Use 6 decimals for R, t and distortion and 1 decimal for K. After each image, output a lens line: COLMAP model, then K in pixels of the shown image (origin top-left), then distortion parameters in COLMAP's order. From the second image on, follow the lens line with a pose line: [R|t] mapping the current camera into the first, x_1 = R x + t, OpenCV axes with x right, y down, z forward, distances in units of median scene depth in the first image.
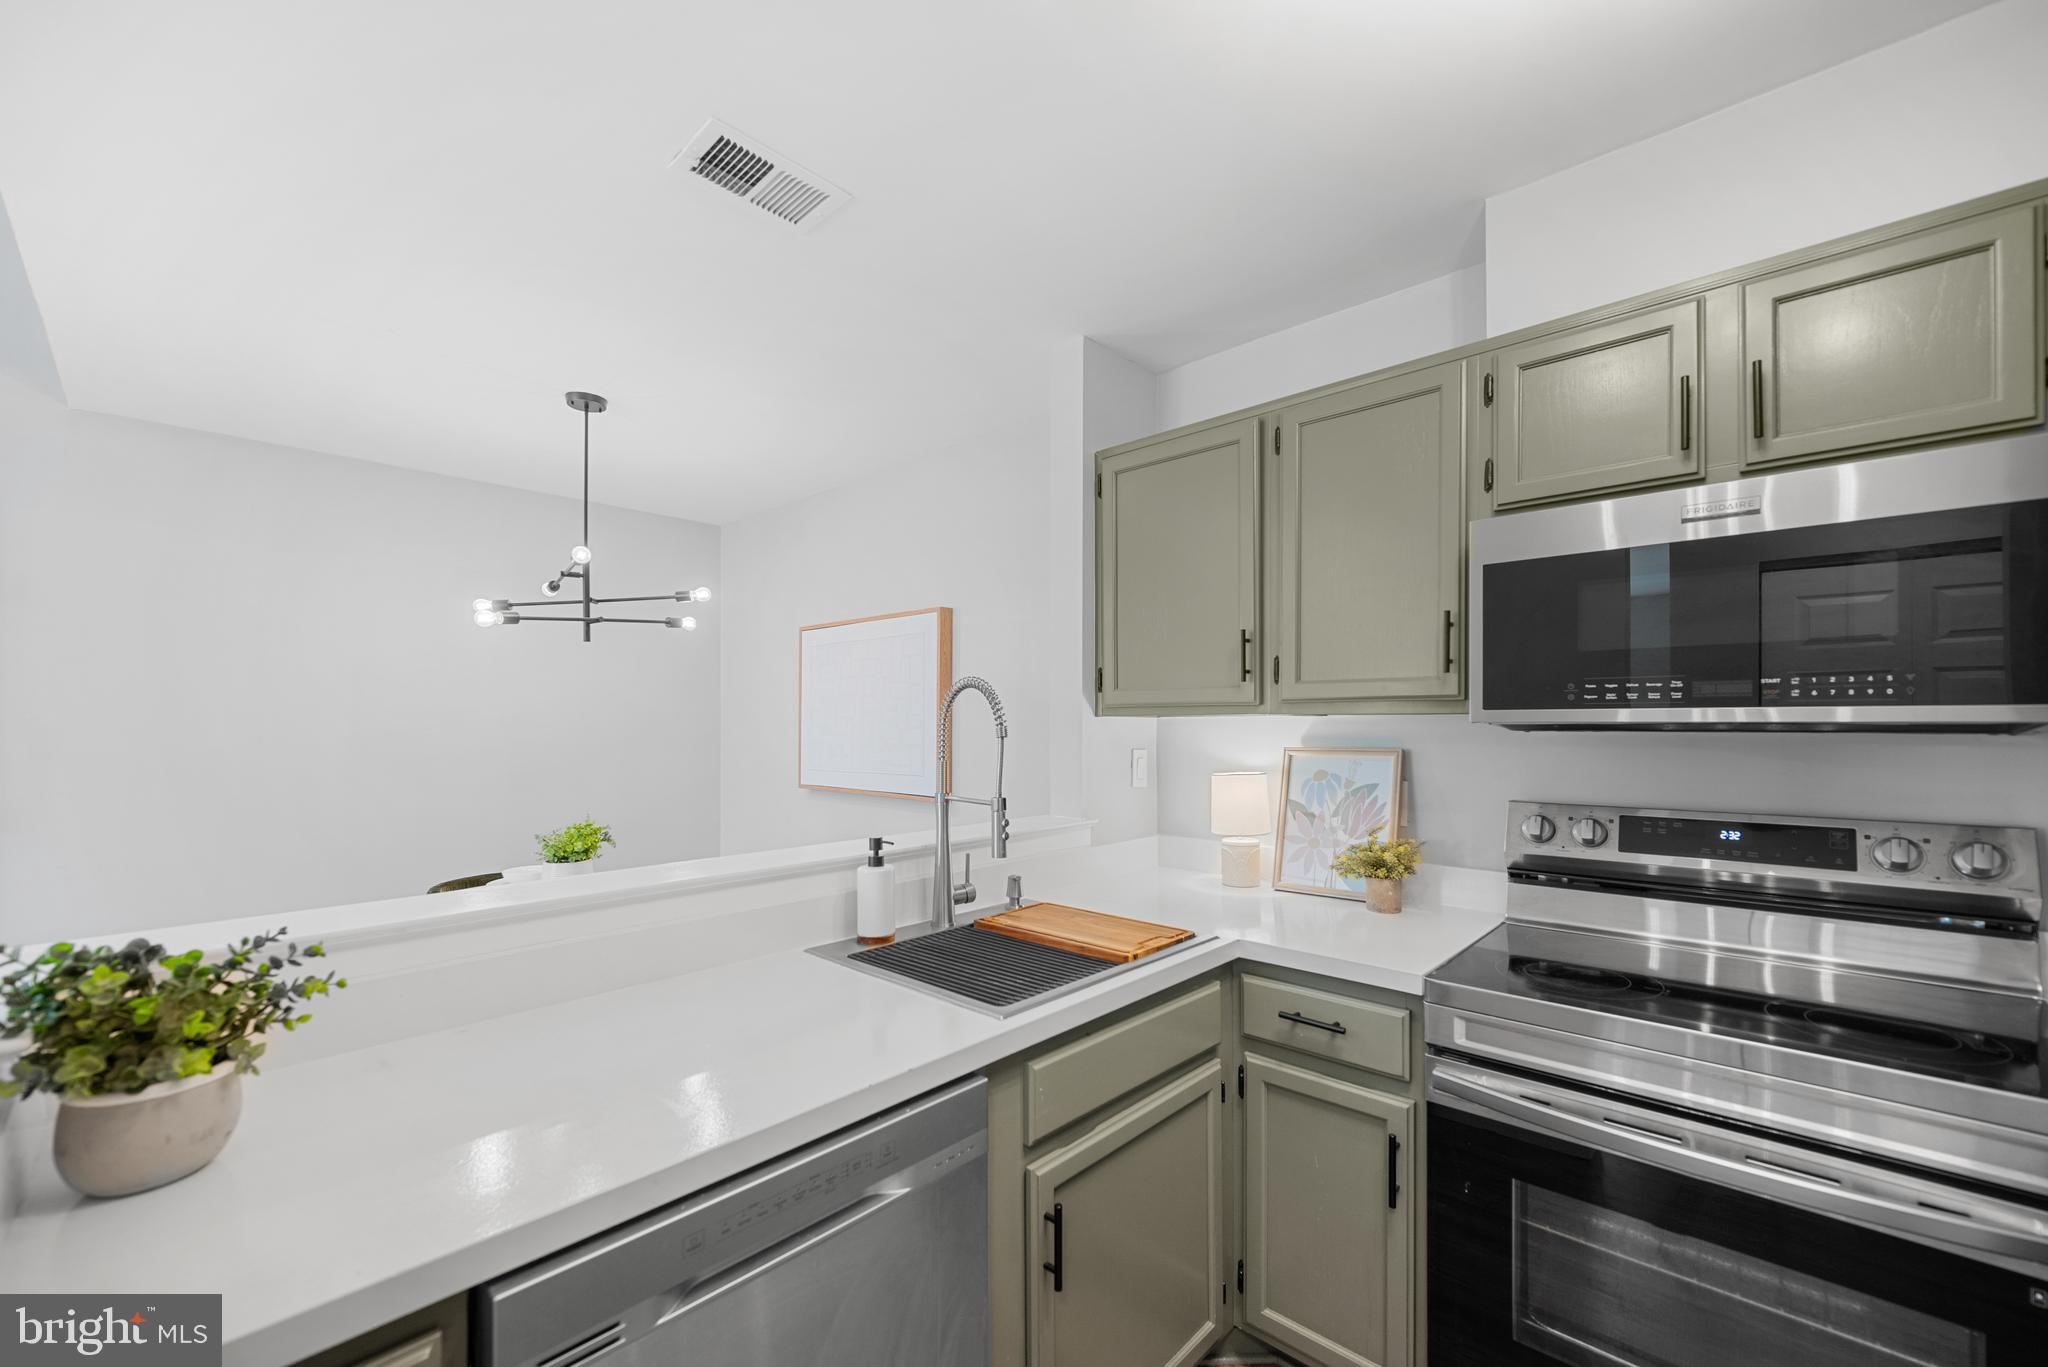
lens RADIAL K [[812.1, 0, 1030.0], [0, 812.1, 718.1], [0, 0, 1]] dist [-0.001577, 0.000000]
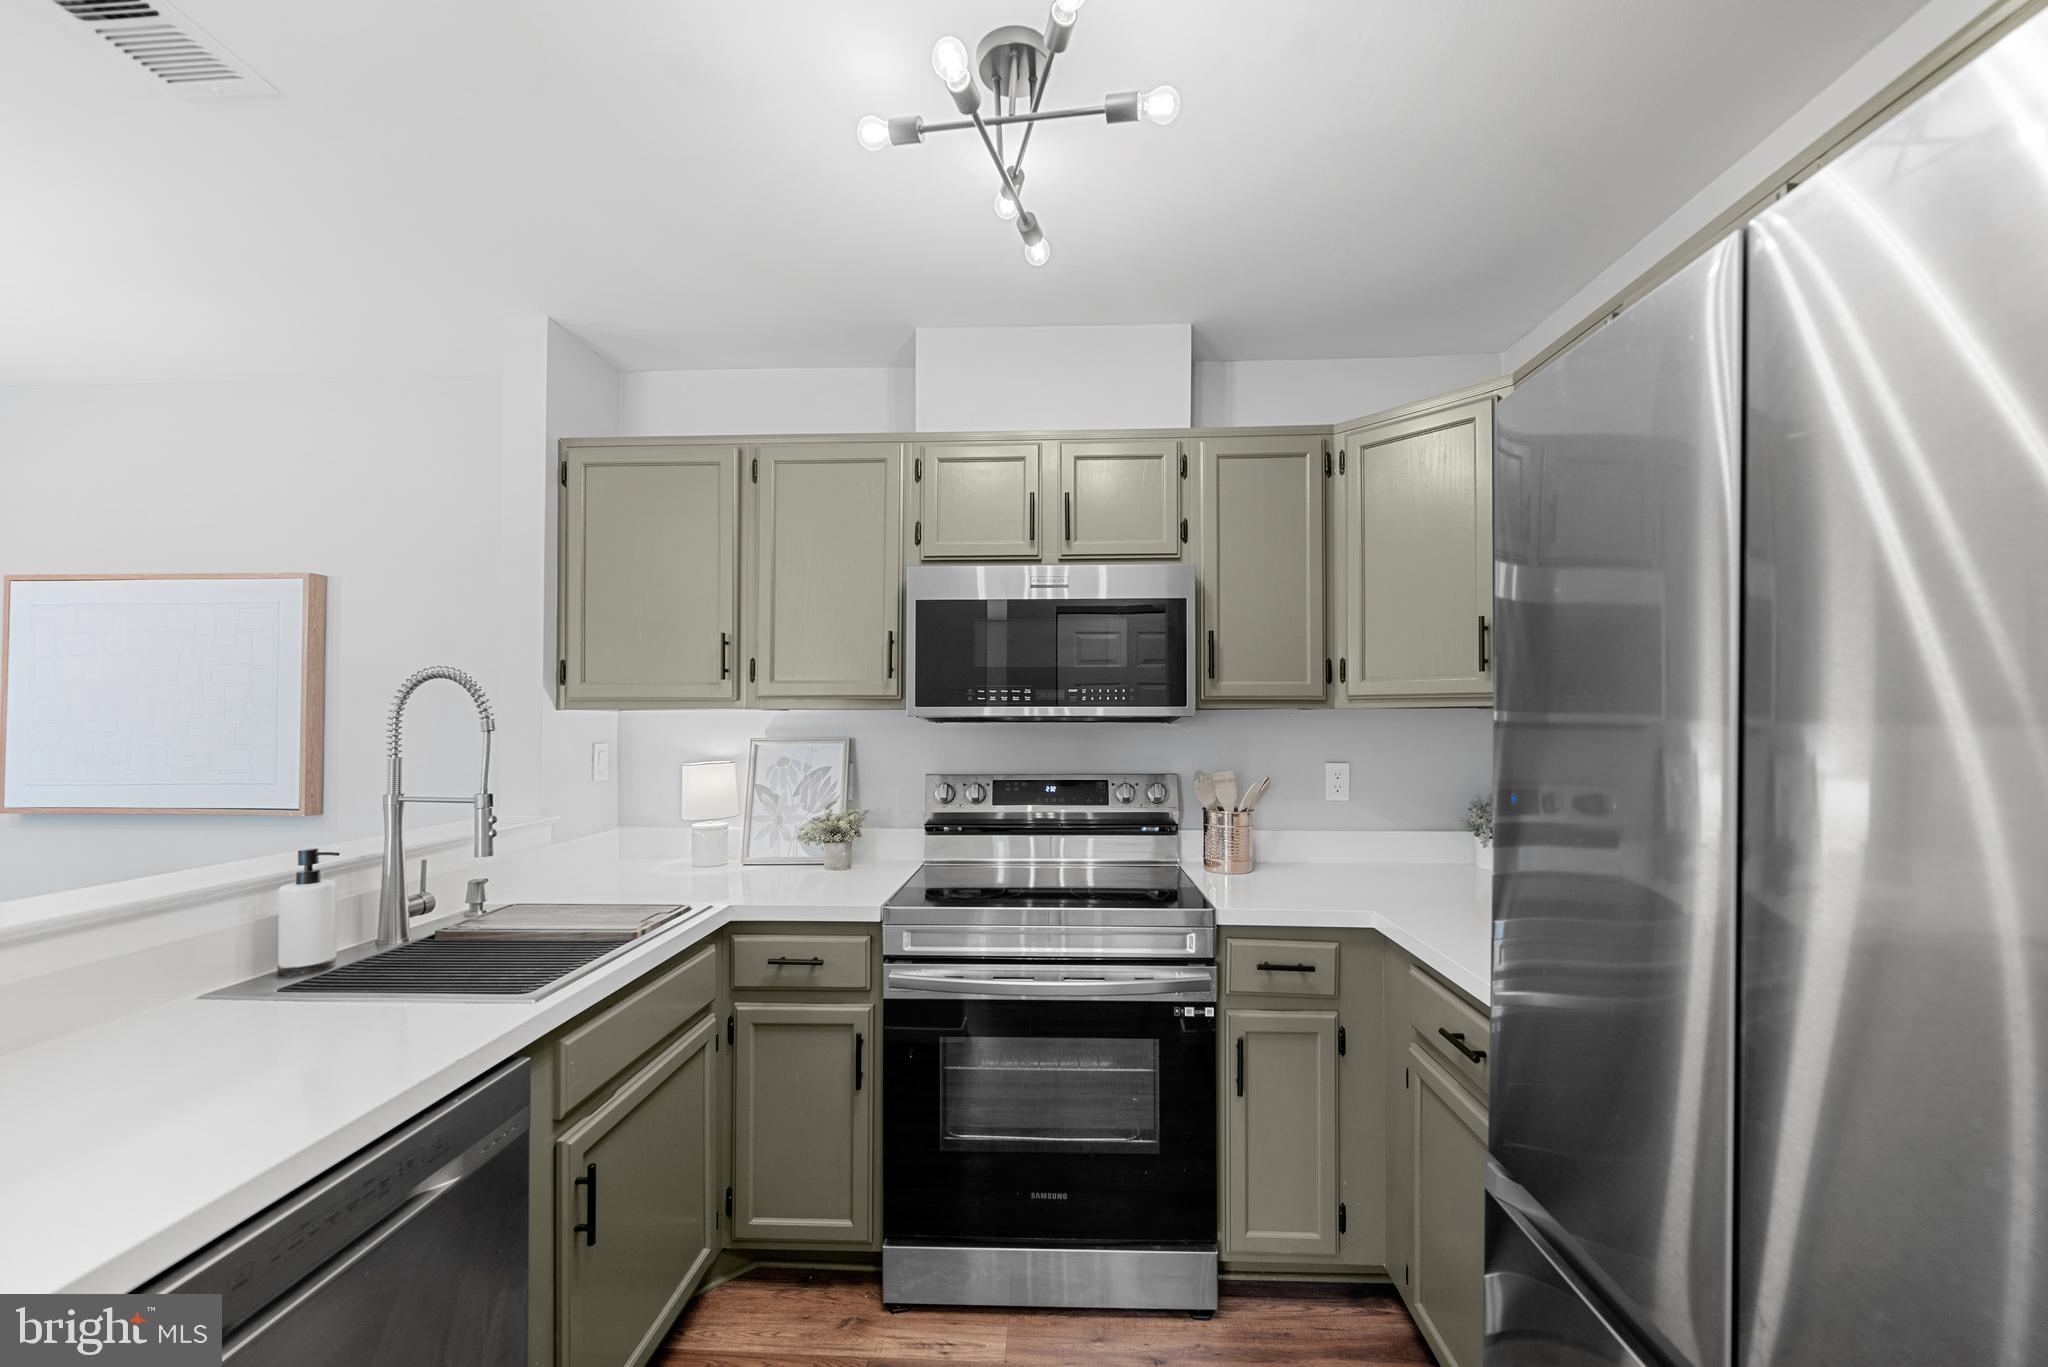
lens RADIAL K [[812.1, 0, 1026.6], [0, 812.1, 703.3], [0, 0, 1]] dist [-0.001577, 0.000000]
pose [[0.760623, 0.011243, 0.649097, -0.169040], [-0.003993, 0.999912, -0.012641, 0.000483], [-0.649182, 0.007023, 0.760601, -0.141752]]
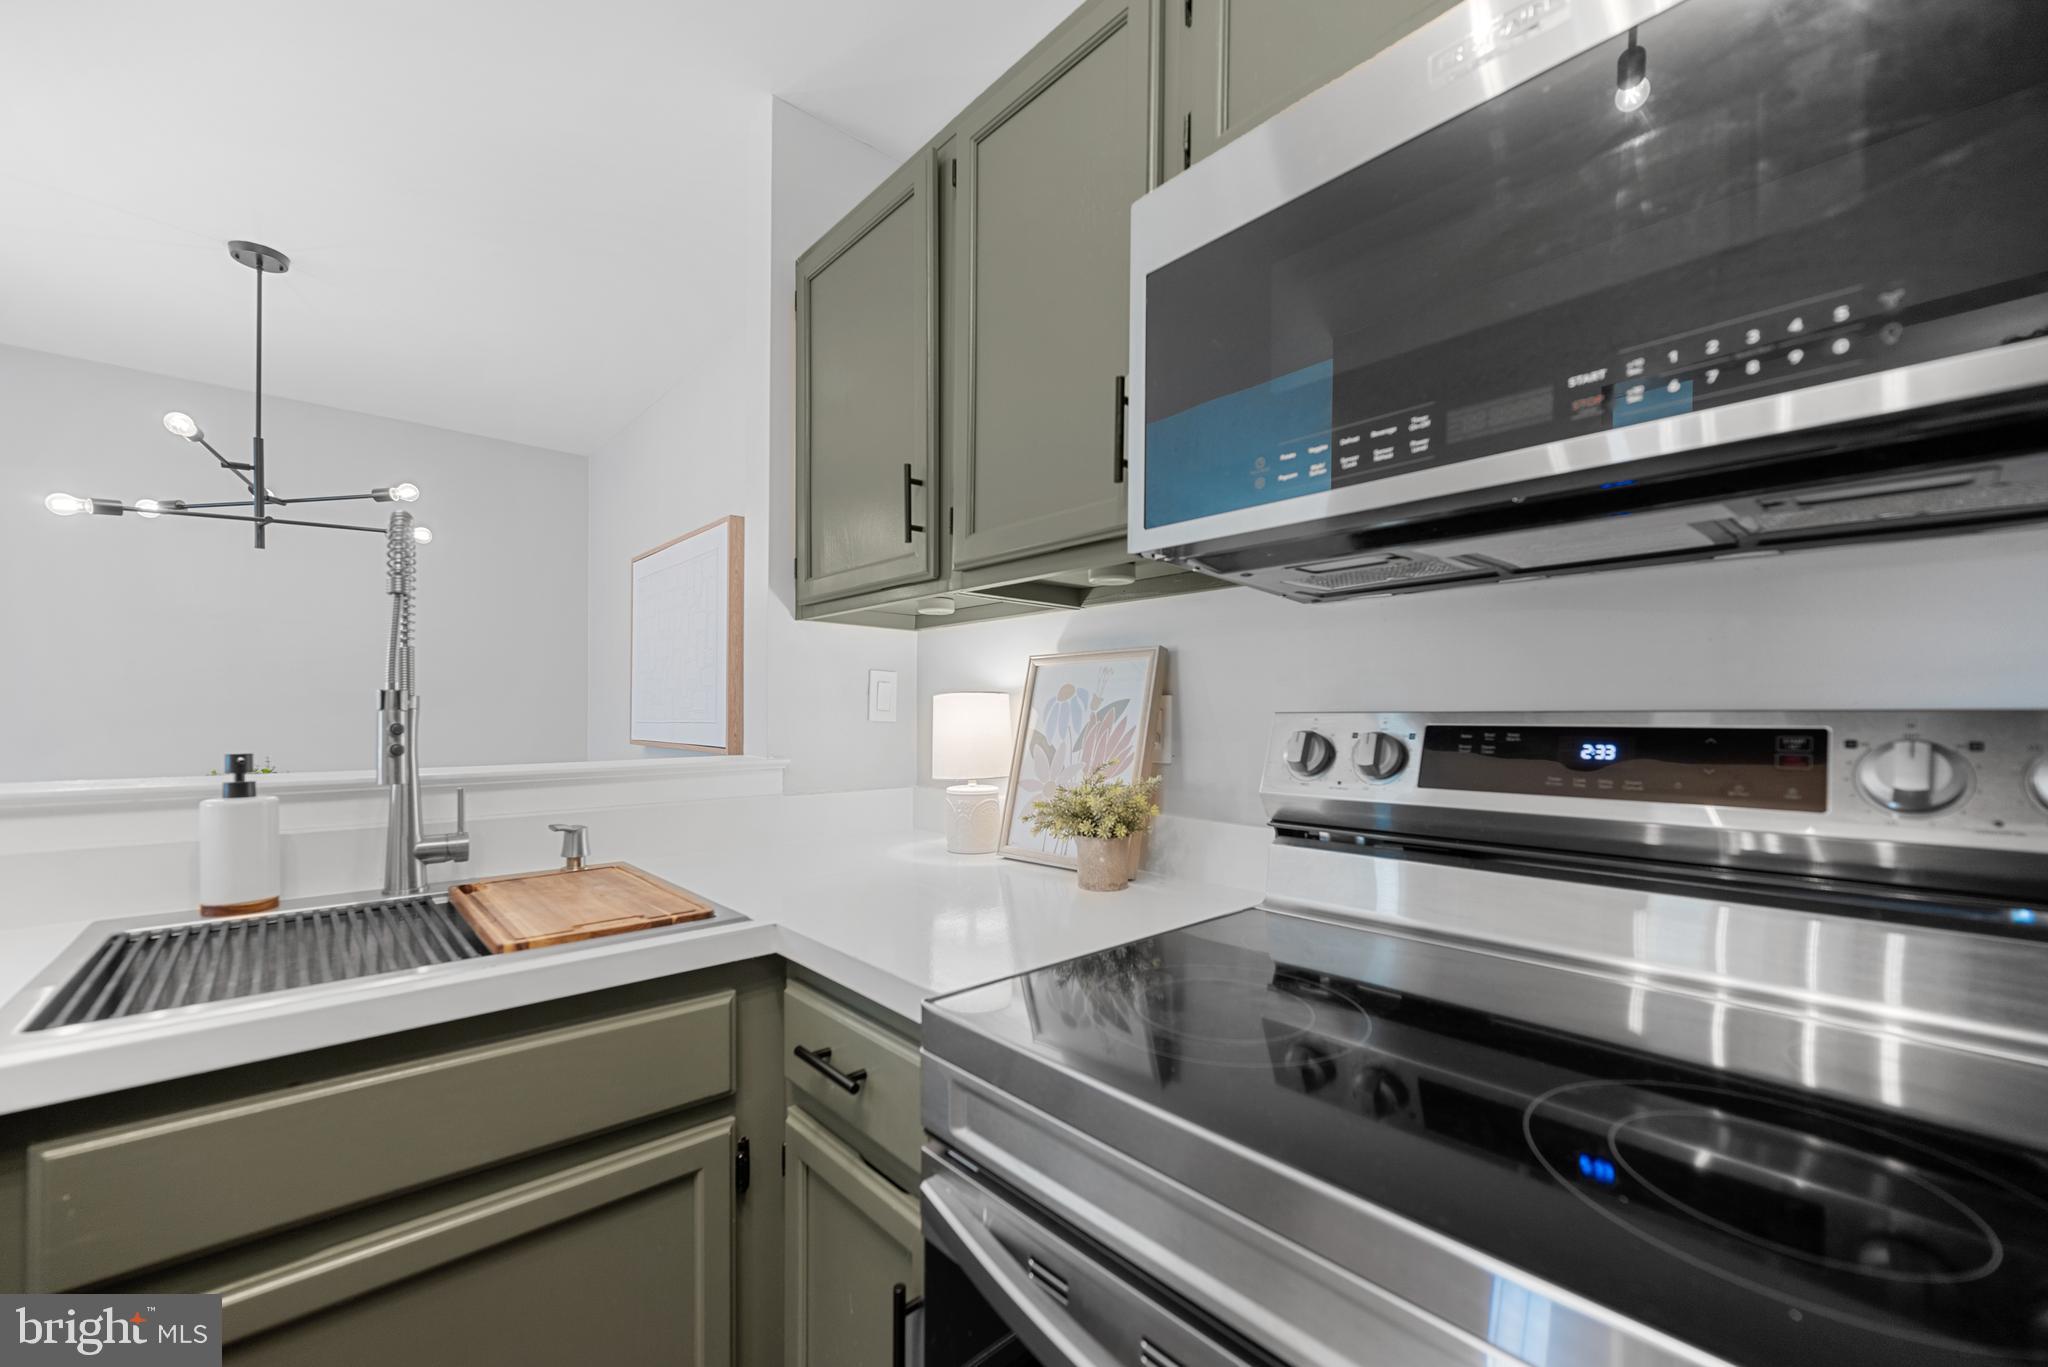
lens RADIAL K [[812.1, 0, 1034.0], [0, 812.1, 712.9], [0, 0, 1]] dist [-0.001577, 0.000000]
pose [[0.996481, 0.002458, -0.083781, 0.495575], [-0.002067, 0.999987, 0.004750, 0.108169], [0.083792, -0.004560, 0.996473, 0.400495]]
